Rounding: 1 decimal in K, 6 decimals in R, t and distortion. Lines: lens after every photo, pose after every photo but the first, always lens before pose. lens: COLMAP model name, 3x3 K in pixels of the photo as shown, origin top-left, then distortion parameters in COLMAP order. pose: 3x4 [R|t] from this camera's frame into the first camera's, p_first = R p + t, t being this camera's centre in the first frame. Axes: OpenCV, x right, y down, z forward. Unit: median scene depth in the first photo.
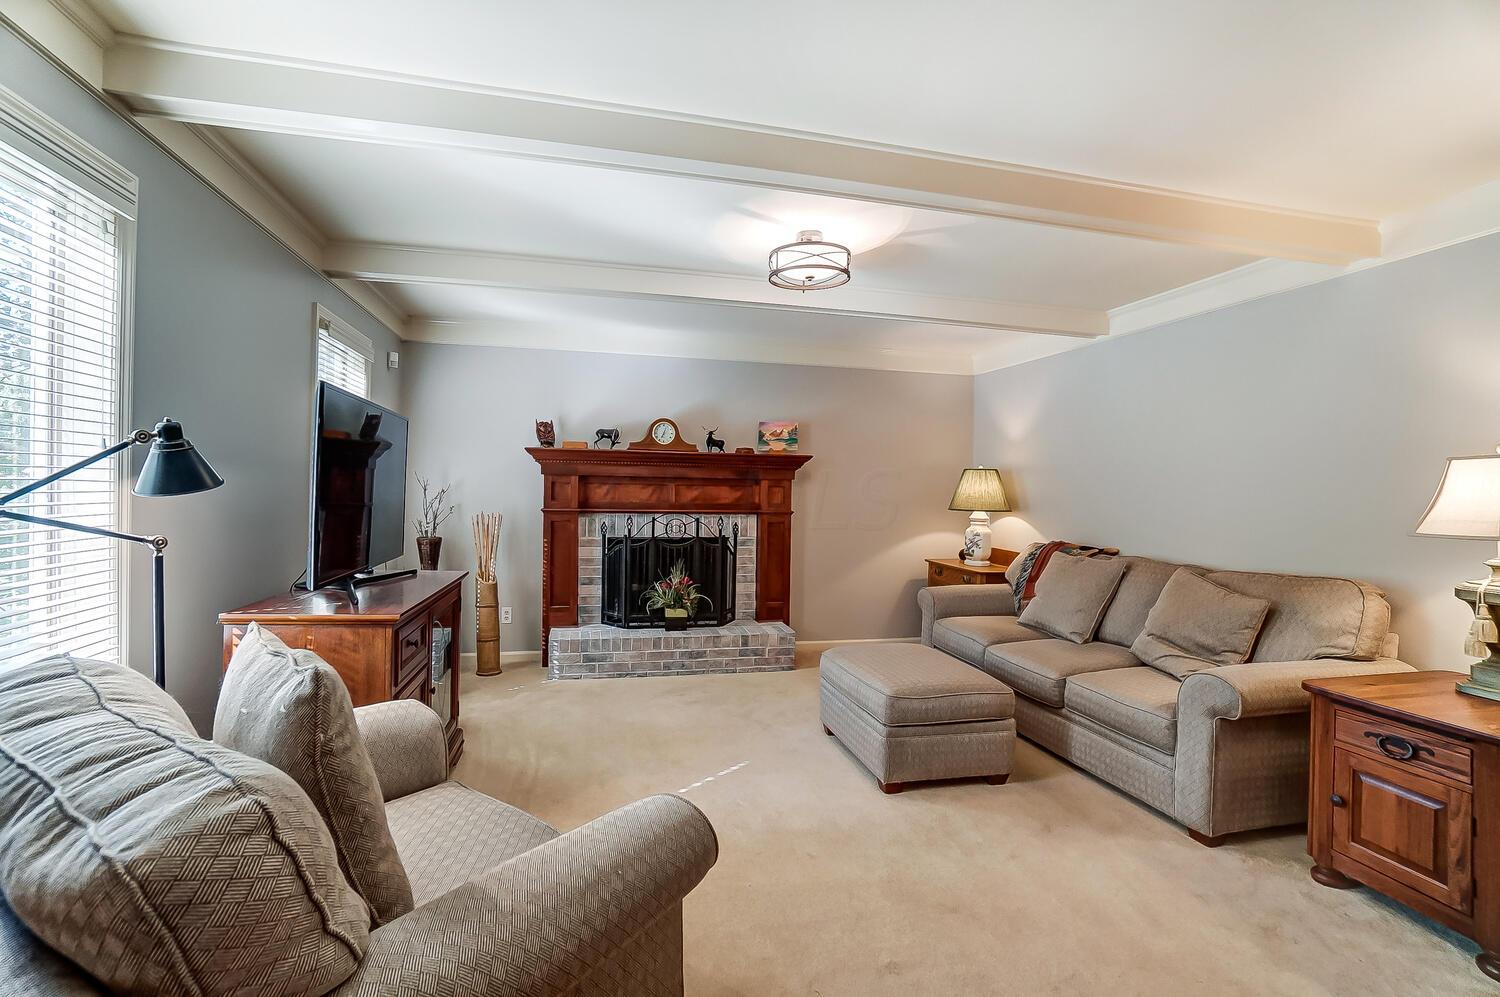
lens RADIAL K [[659.4, 0, 740.0], [0, 659.4, 491.2], [0, 0, 1]] dist [-0.037661, 0.009968]
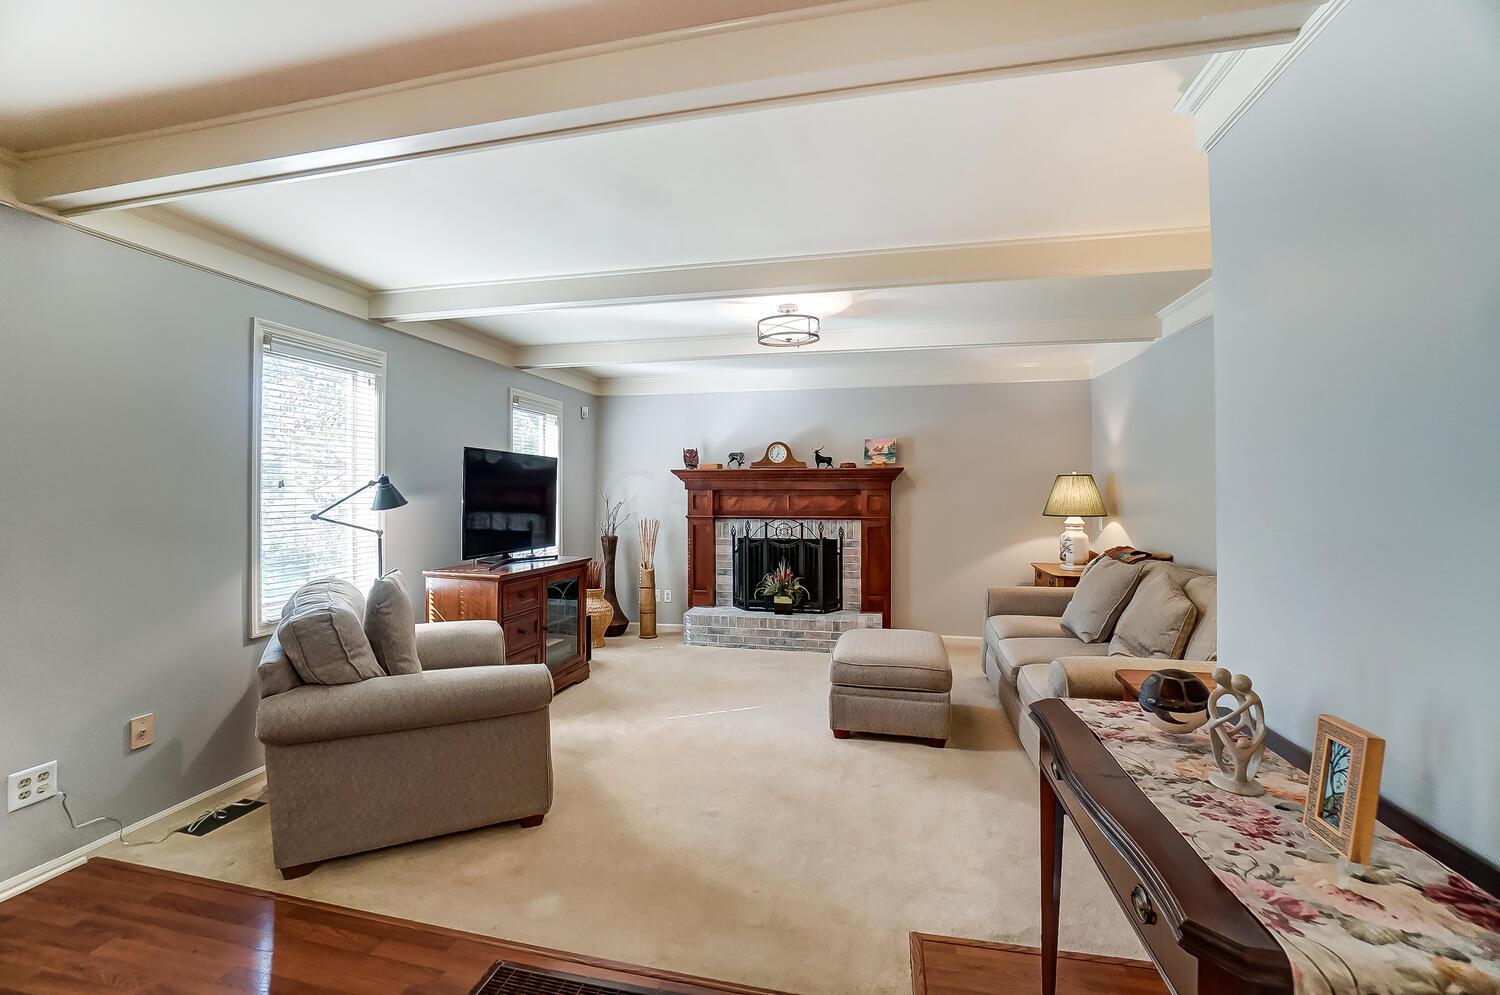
lens RADIAL K [[659.4, 0, 743.4], [0, 659.4, 486.7], [0, 0, 1]] dist [-0.037661, 0.009968]
pose [[0.899740, -0.022914, -0.435823, 0.369652], [0.015584, 0.999671, -0.020387, -0.002718], [0.436147, 0.011551, 0.899801, -0.138308]]
